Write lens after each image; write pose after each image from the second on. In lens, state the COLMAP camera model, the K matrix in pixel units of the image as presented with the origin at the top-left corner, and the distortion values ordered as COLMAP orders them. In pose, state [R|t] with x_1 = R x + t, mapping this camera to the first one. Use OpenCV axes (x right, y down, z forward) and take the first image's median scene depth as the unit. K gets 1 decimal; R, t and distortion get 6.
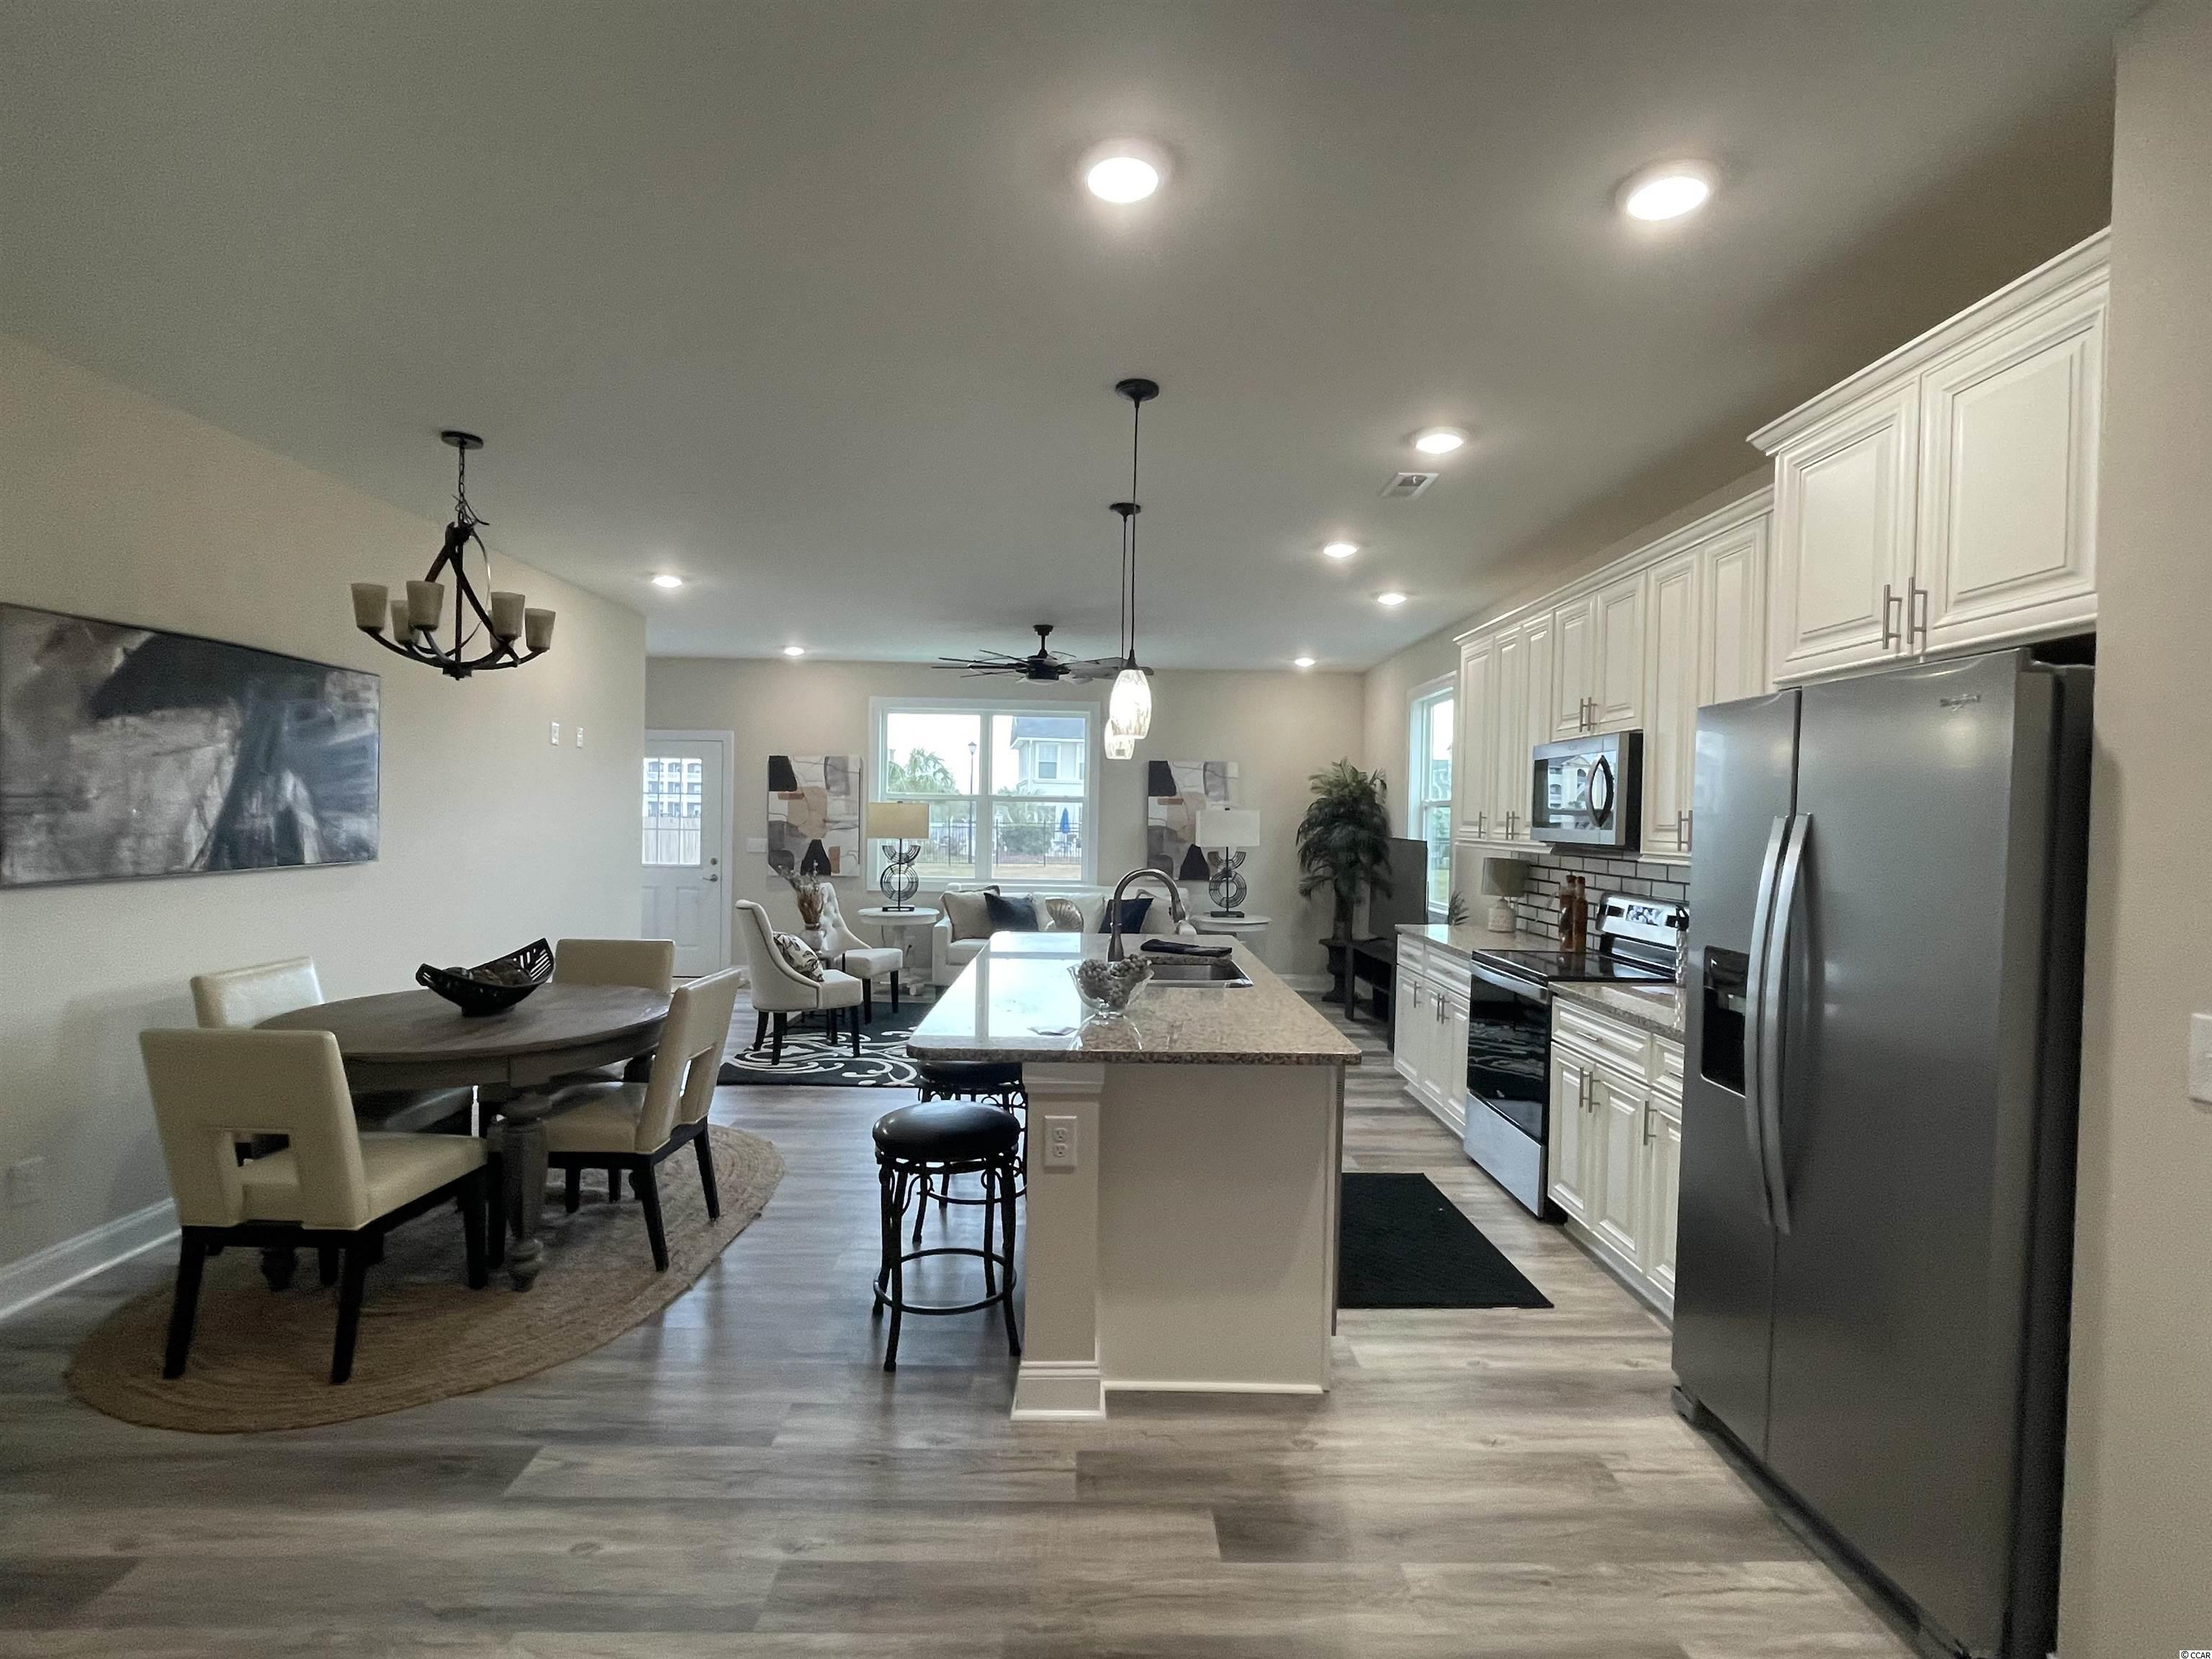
lens RADIAL K [[1053.2, 0, 1106.0], [0, 1053.2, 829.5], [0, 0, 1]] dist [-0.002377, 0.000837]
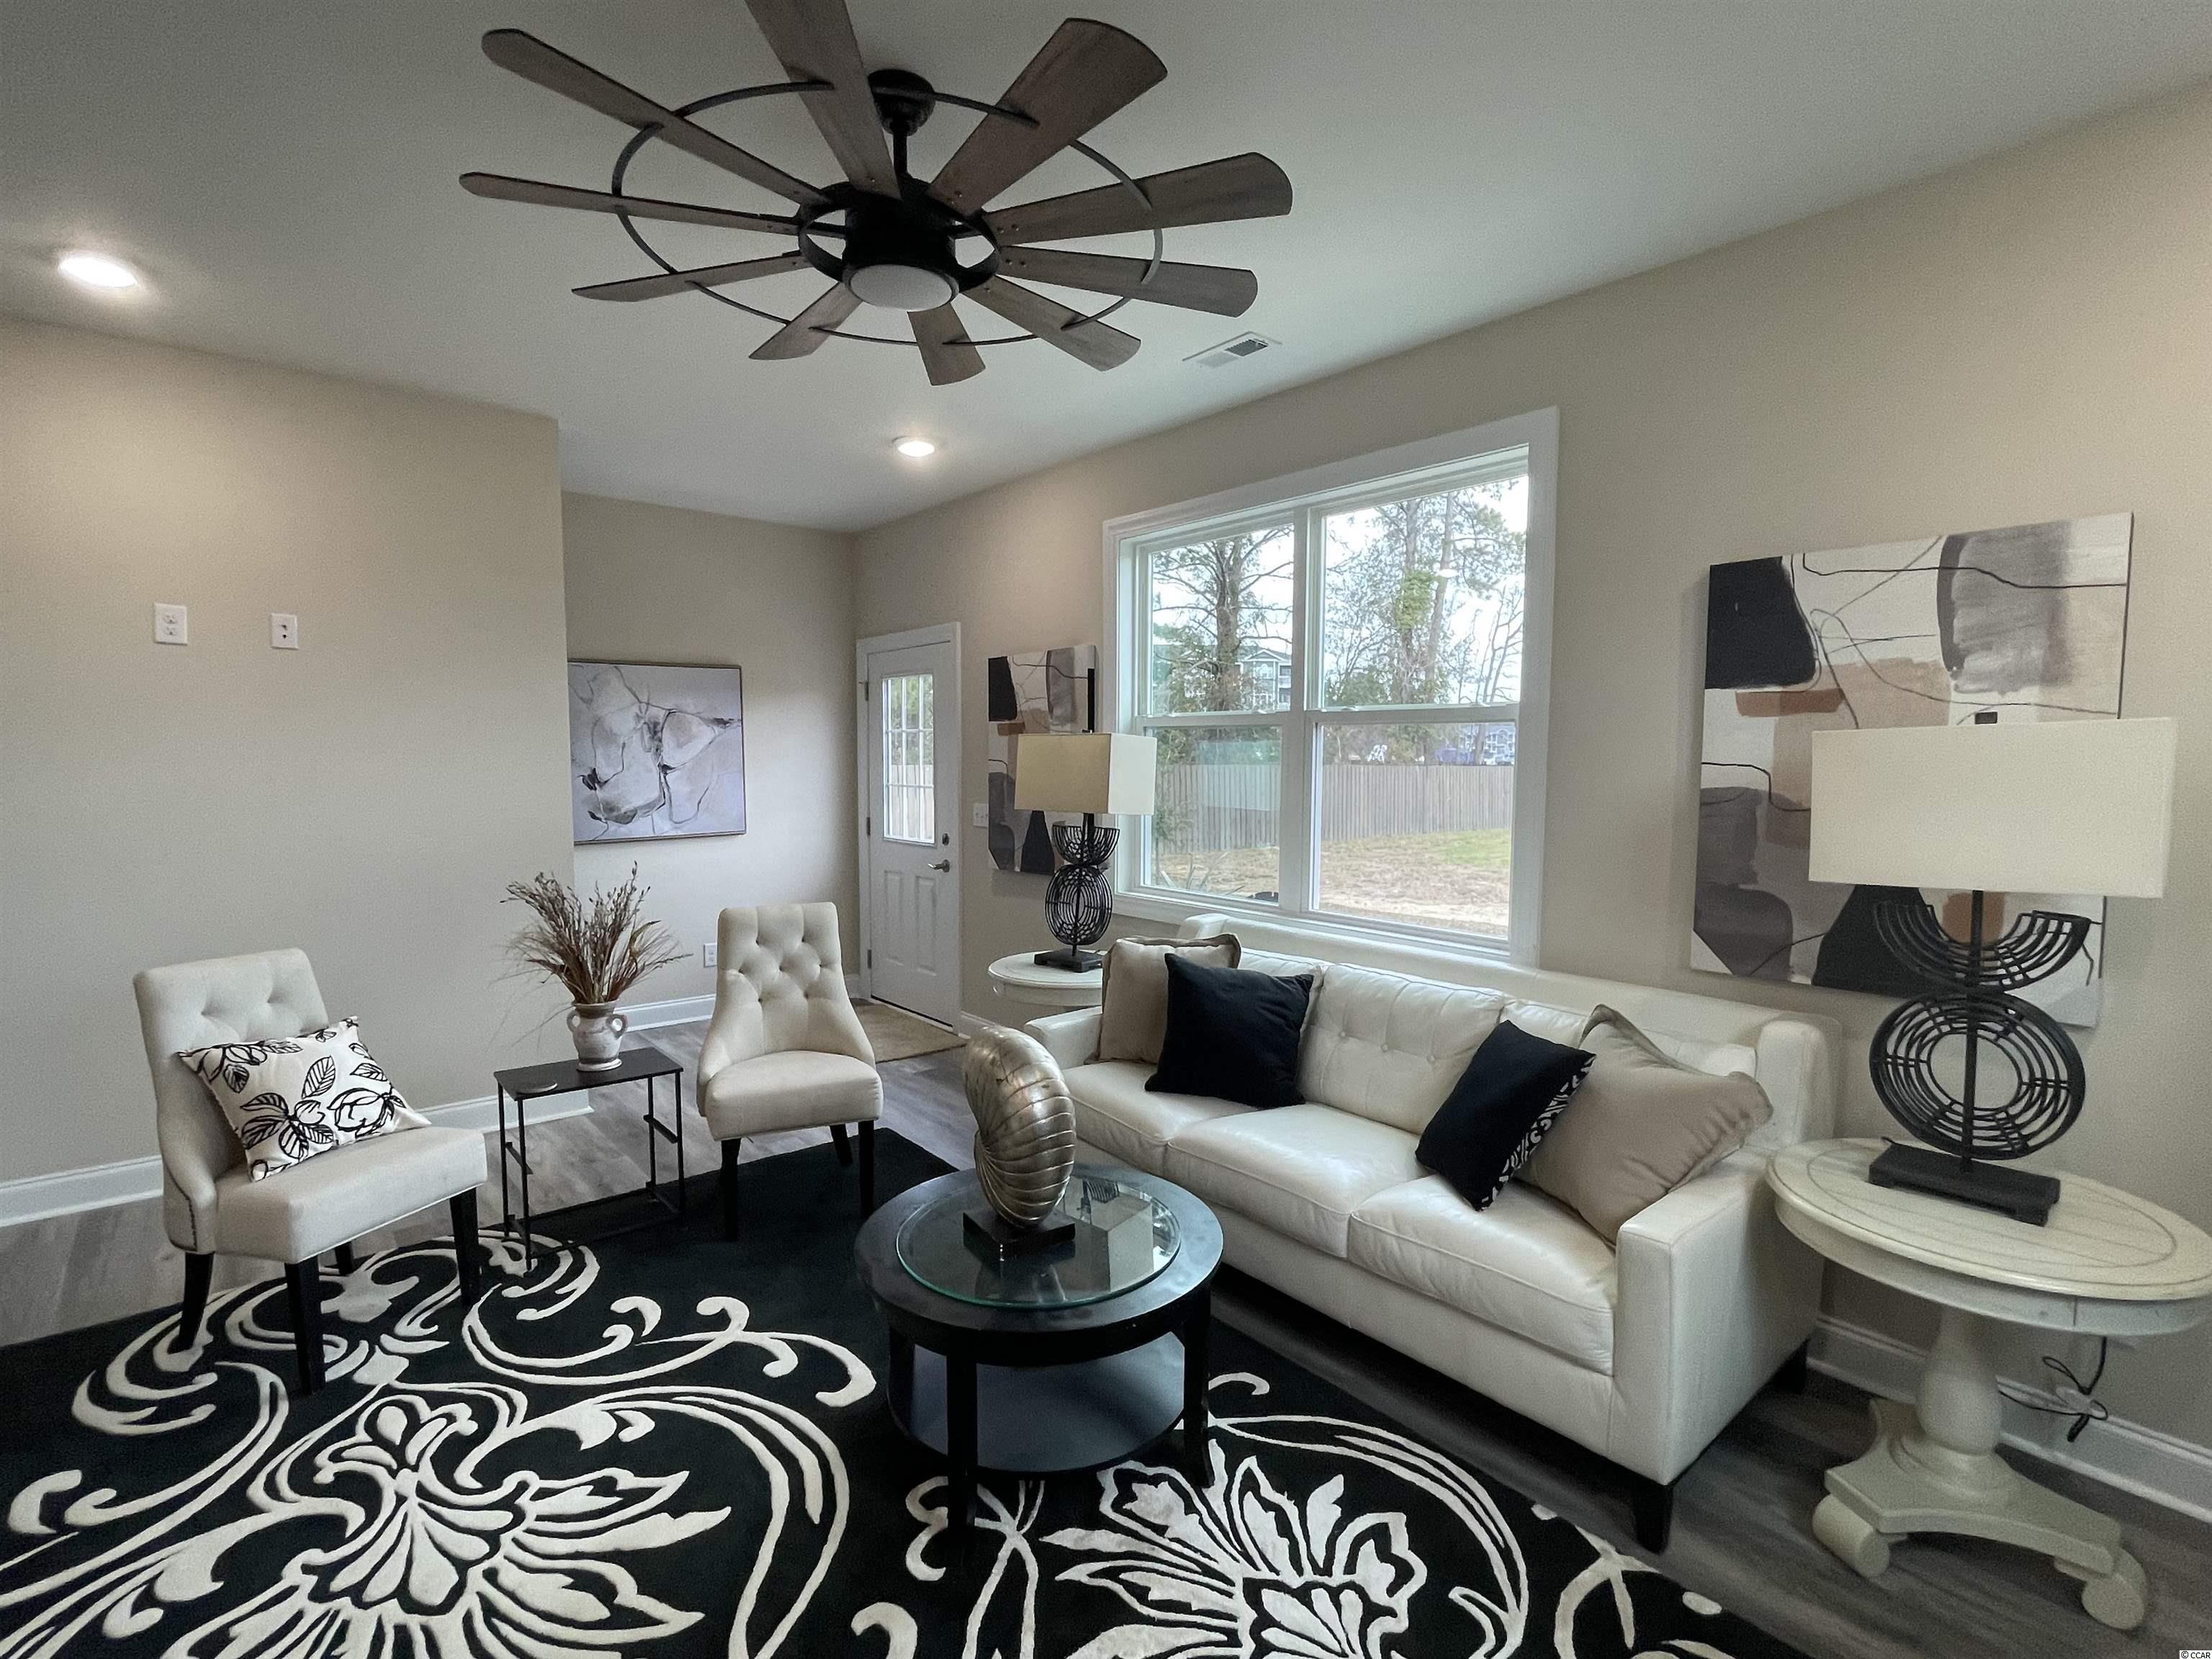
lens RADIAL K [[1053.2, 0, 1106.0], [0, 1053.2, 829.5], [0, 0, 1]] dist [-0.002377, 0.000837]
pose [[0.634316, 0.040031, -0.772037, 0.359419], [-0.002431, 0.998757, 0.049789, -0.013784], [0.773070, -0.029705, 0.633624, 1.508501]]
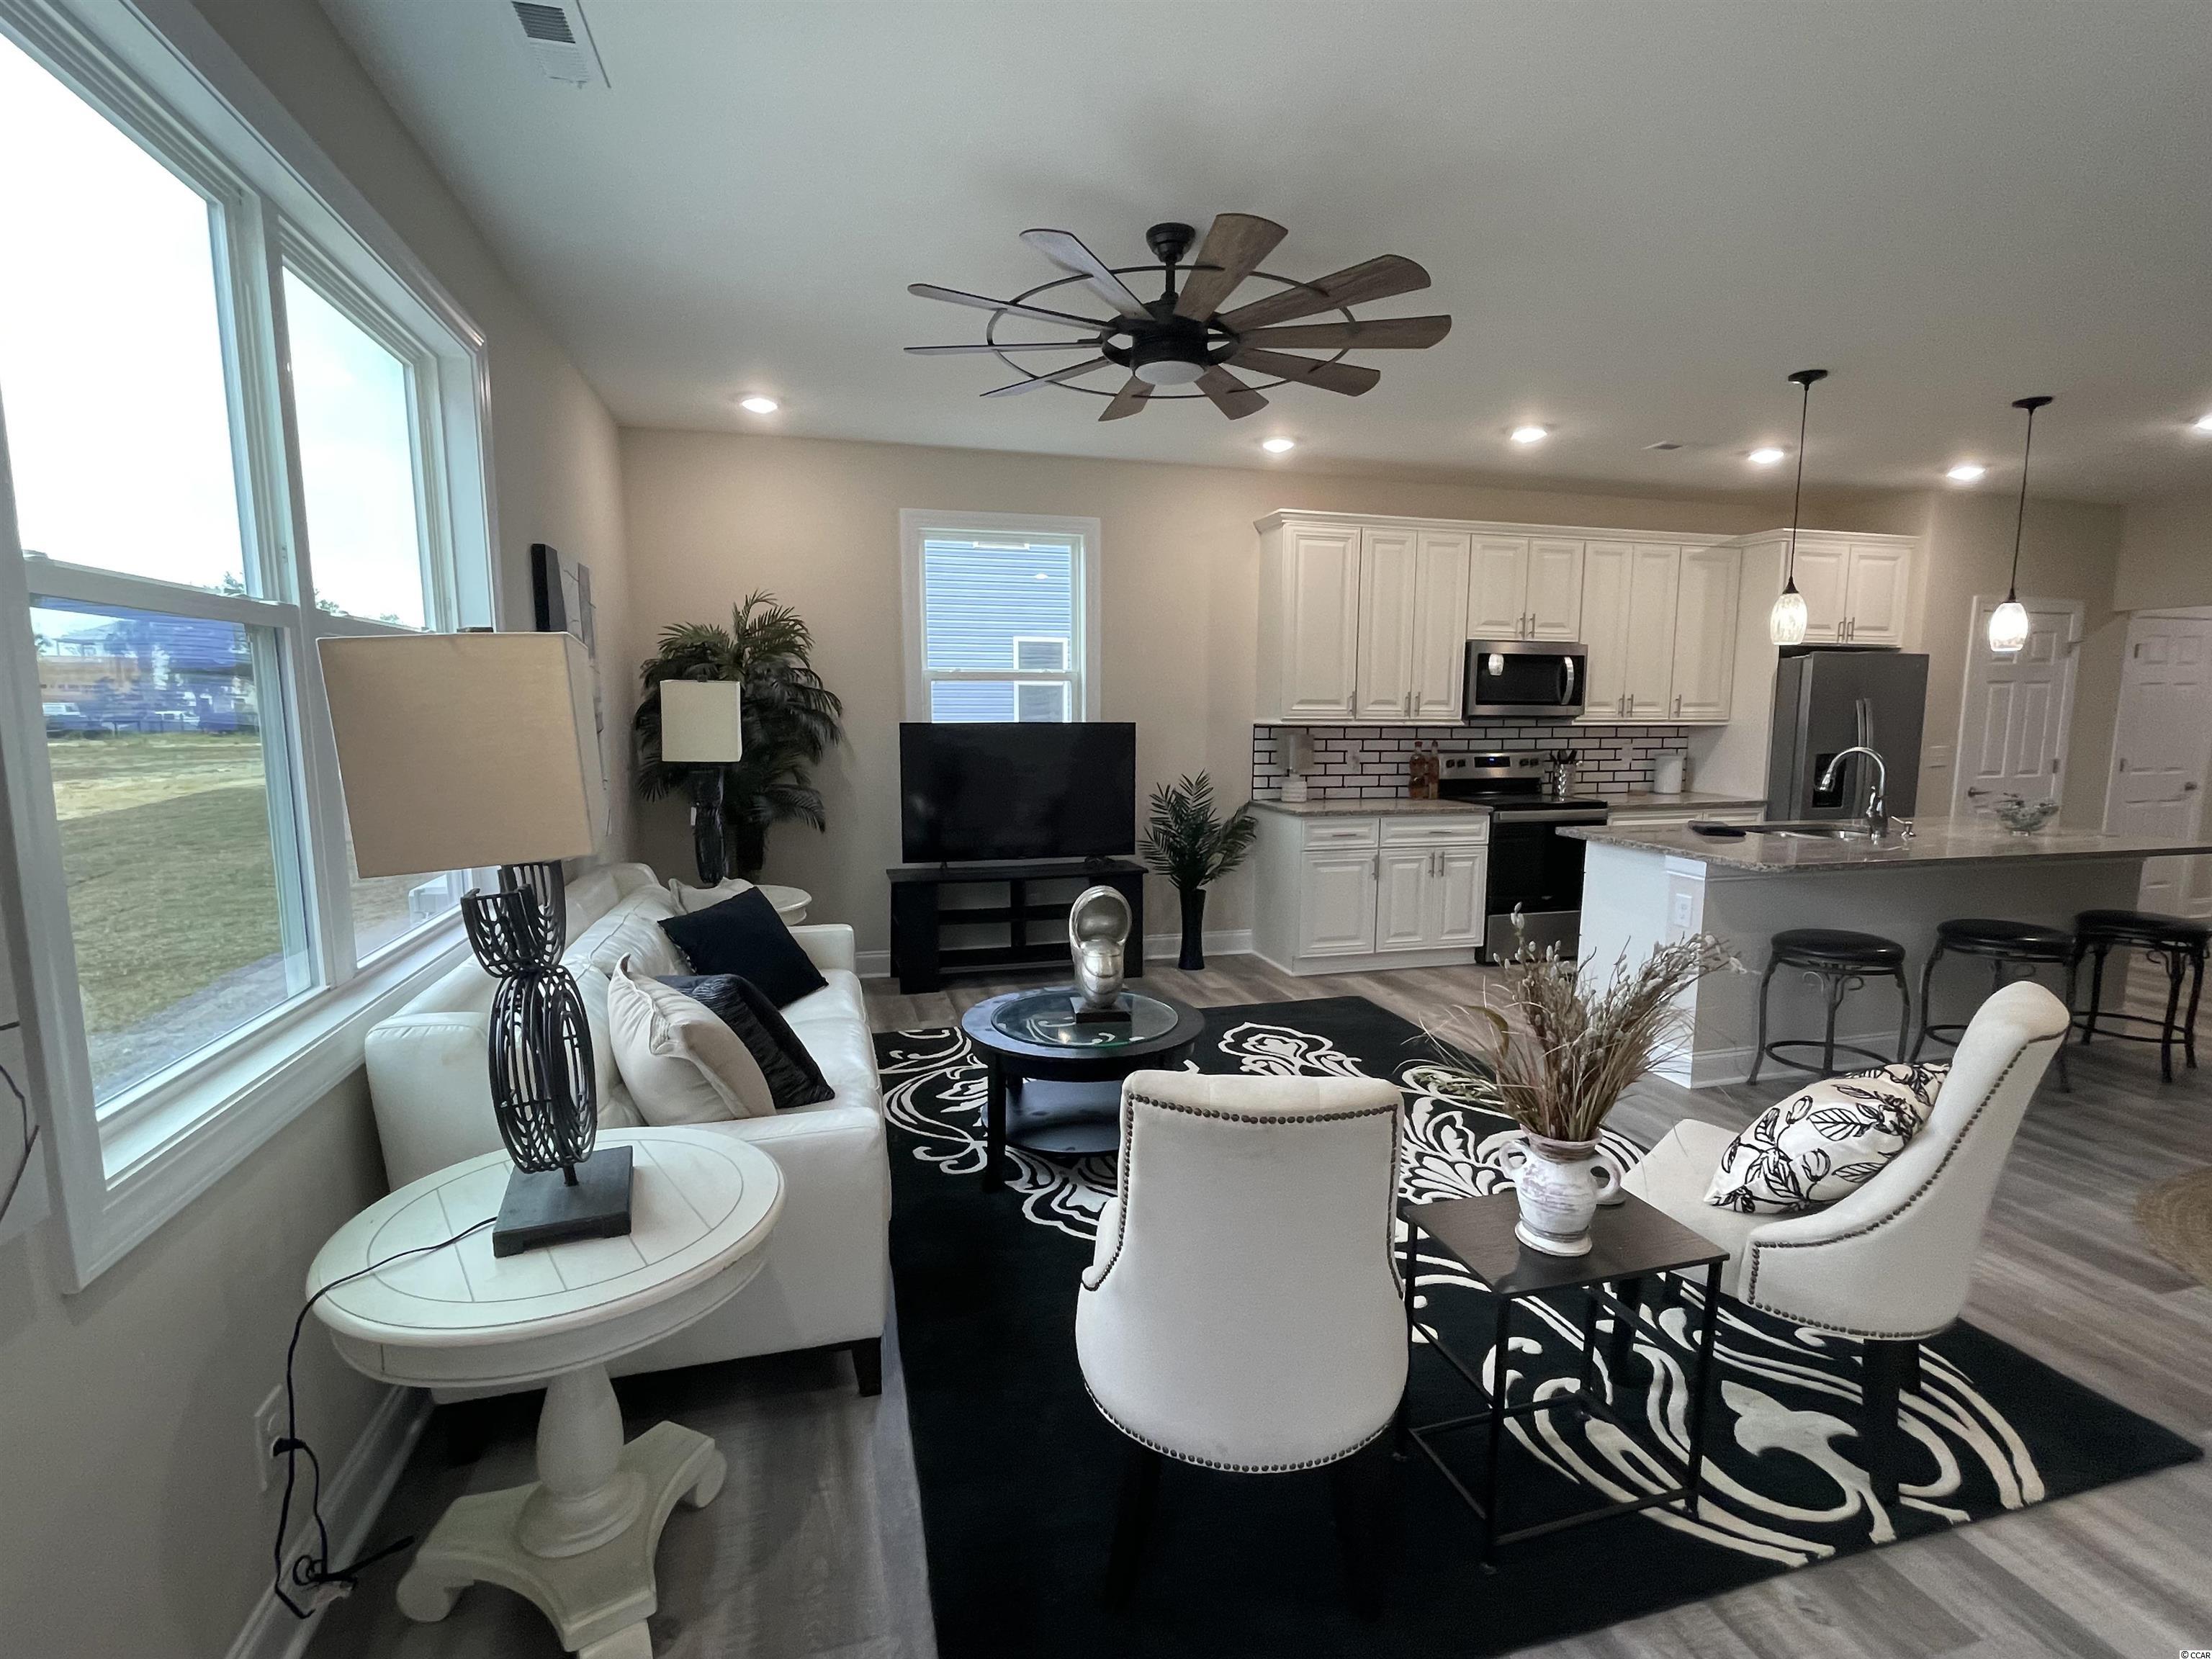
lens RADIAL K [[1053.2, 0, 1106.0], [0, 1053.2, 829.5], [0, 0, 1]] dist [-0.002377, 0.000837]
pose [[-0.251535, -0.135461, 0.958322, -0.842863], [0.005252, 0.989951, 0.141310, -0.040008], [-0.967834, 0.040578, -0.248296, 2.000926]]
